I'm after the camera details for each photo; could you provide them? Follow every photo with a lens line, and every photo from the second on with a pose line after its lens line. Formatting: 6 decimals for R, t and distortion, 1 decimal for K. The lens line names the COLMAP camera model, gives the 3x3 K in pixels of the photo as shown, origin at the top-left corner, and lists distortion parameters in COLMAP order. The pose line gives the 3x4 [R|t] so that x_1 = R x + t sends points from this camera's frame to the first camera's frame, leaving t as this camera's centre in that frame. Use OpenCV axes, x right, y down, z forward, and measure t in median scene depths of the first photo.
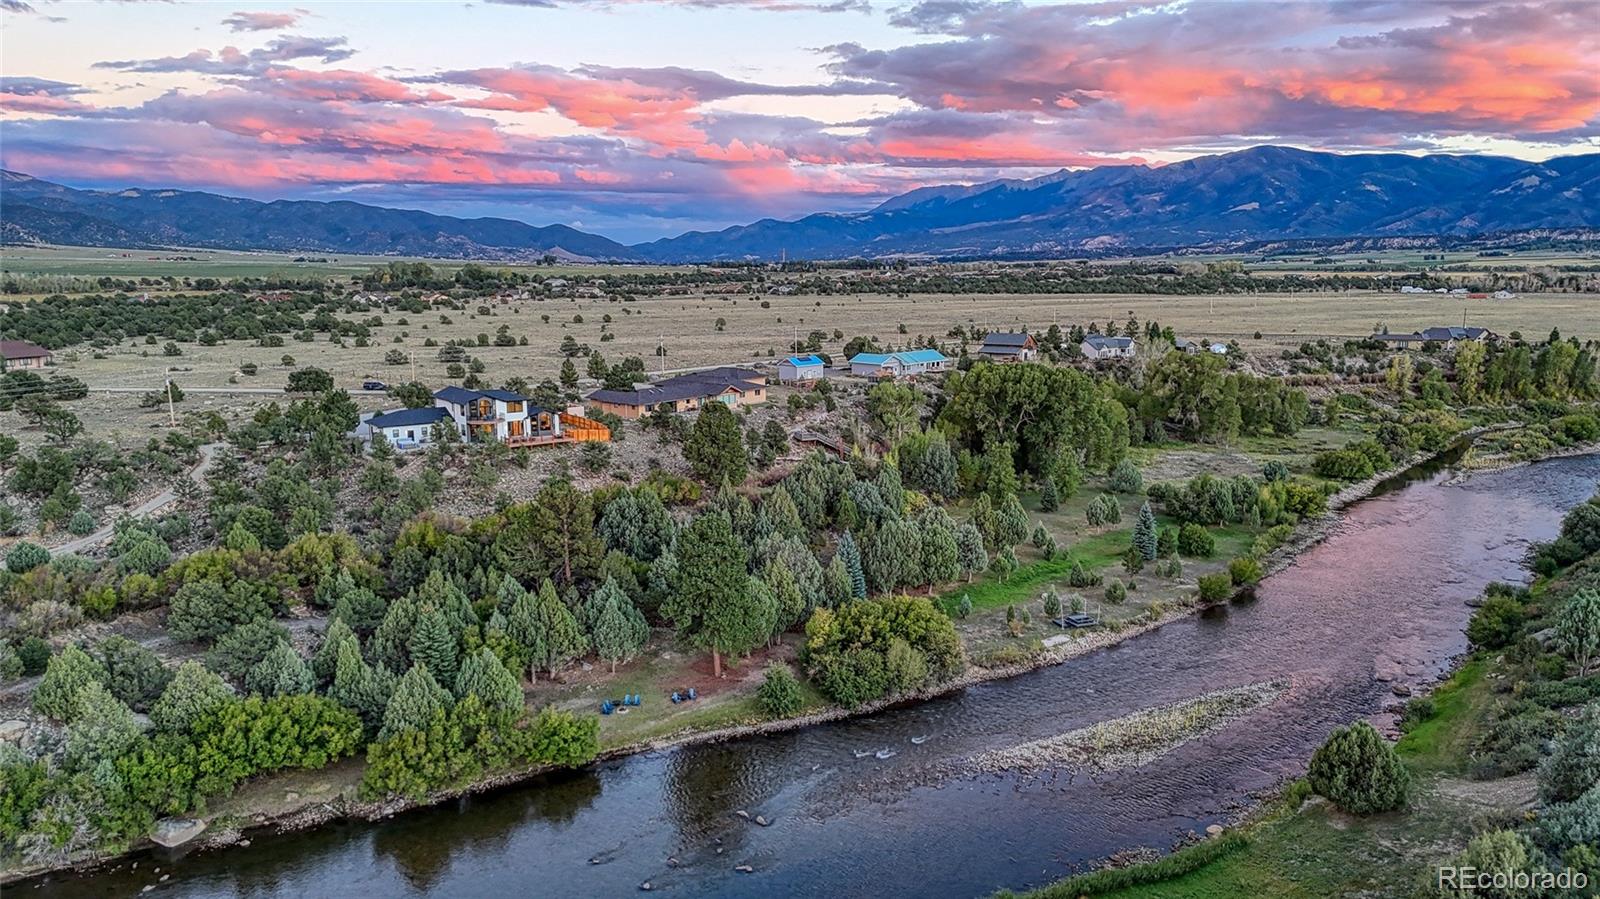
lens RADIAL K [[1196.8, 0, 836.8], [0, 1196.8, 509.1], [0, 0, 1]] dist [0.047240, -0.037996]
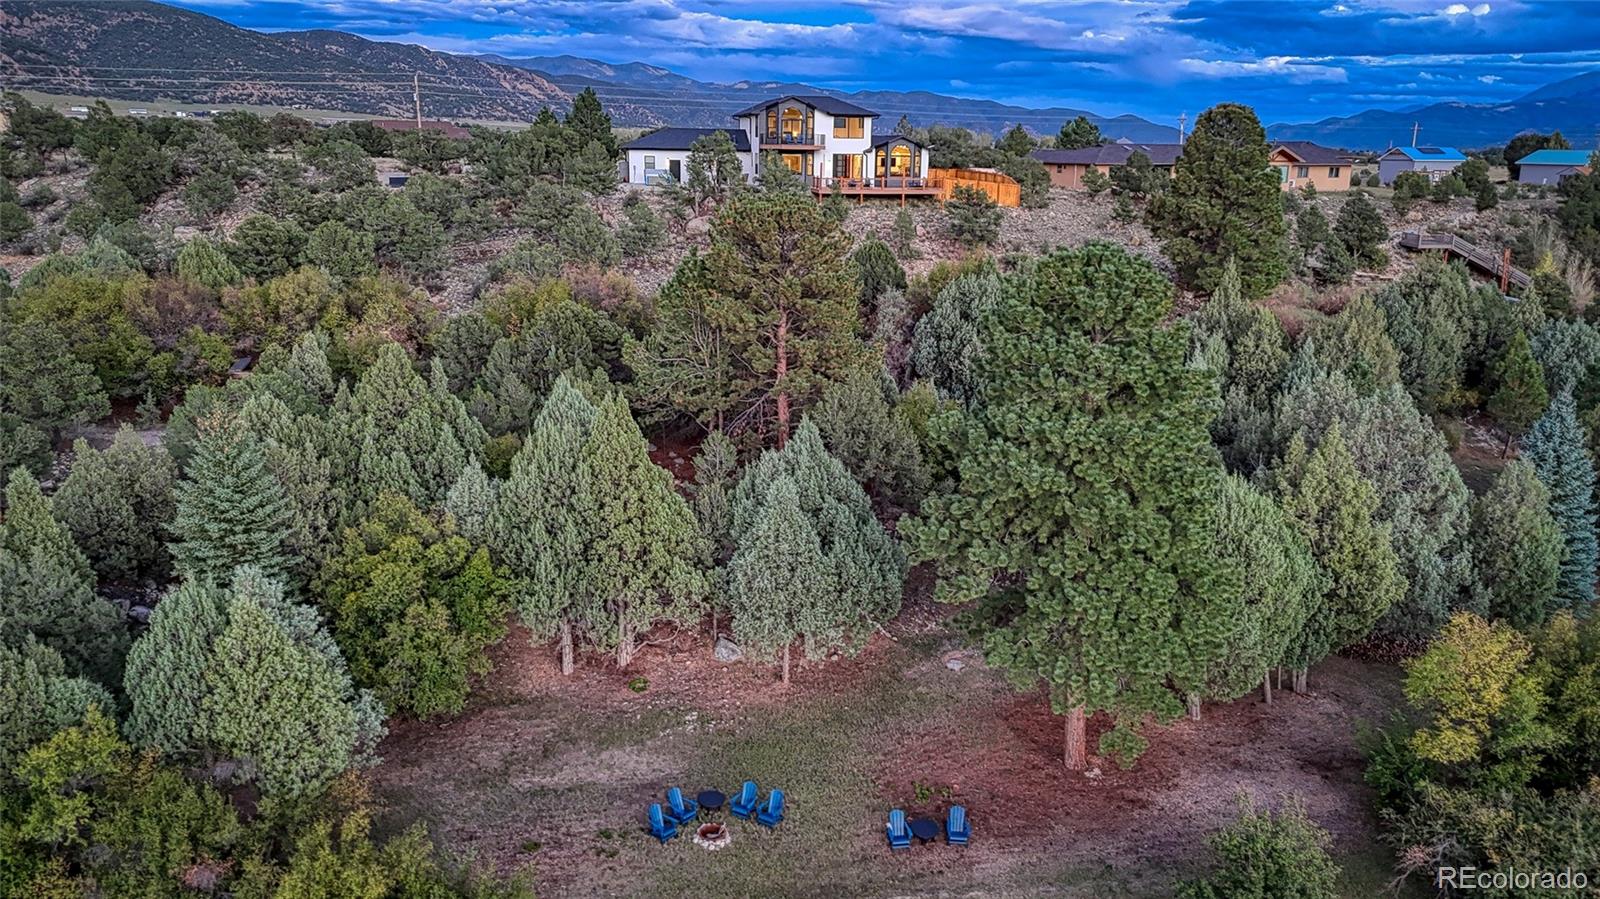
lens RADIAL K [[1196.8, 0, 772.0], [0, 1196.8, 495.5], [0, 0, 1]] dist [0.047240, -0.037996]
pose [[0.880465, 0.145827, -0.451127, -0.025013], [-0.115313, 0.988816, 0.094579, 0.032820], [0.459873, -0.031253, 0.887434, 0.475164]]
